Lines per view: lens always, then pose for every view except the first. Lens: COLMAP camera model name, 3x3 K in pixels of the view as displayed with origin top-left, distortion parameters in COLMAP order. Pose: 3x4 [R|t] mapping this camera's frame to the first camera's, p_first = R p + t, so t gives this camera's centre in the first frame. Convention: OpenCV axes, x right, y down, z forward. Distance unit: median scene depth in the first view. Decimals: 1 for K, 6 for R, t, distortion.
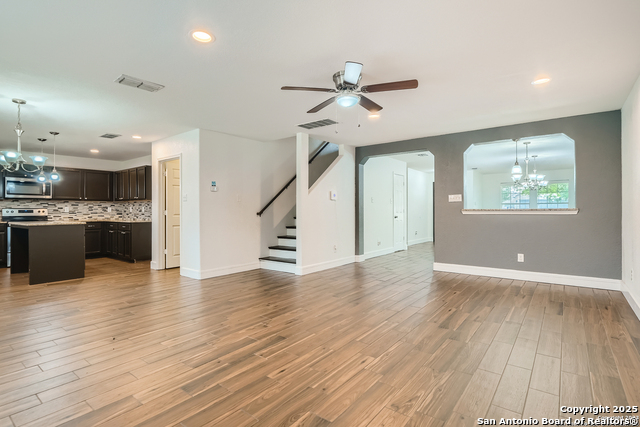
lens RADIAL K [[327.2, 0, 315.9], [0, 327.2, 213.1], [0, 0, 1]] dist [-0.002882, -0.001197]
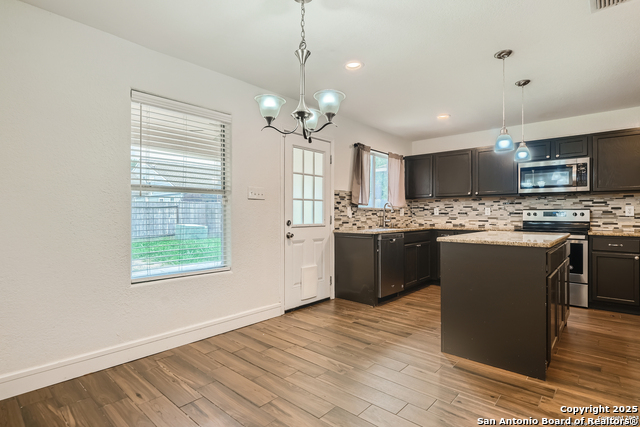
lens RADIAL K [[327.2, 0, 316.5], [0, 327.2, 211.6], [0, 0, 1]] dist [-0.002882, -0.001197]
pose [[-0.068934, -0.001519, -0.997620, -0.215179], [-0.008788, 0.999961, -0.000915, -0.004830], [0.997583, 0.008704, -0.068945, 0.558568]]
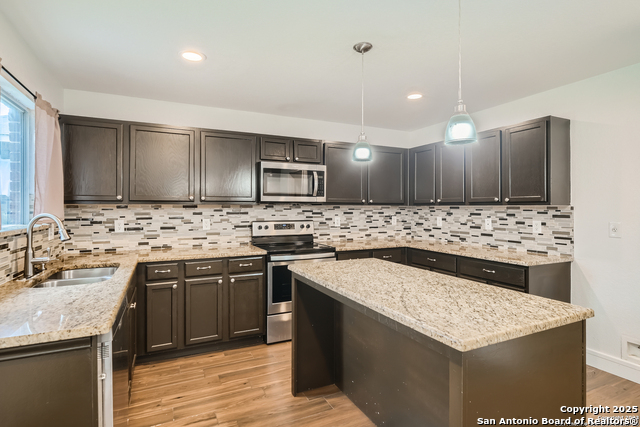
lens RADIAL K [[327.2, 0, 312.1], [0, 327.2, 207.5], [0, 0, 1]] dist [-0.002882, -0.001197]
pose [[0.890725, 0.004367, -0.454521, -0.577963], [-0.007892, 0.999952, -0.005860, -0.032260], [0.454474, 0.008806, 0.890717, 0.516867]]
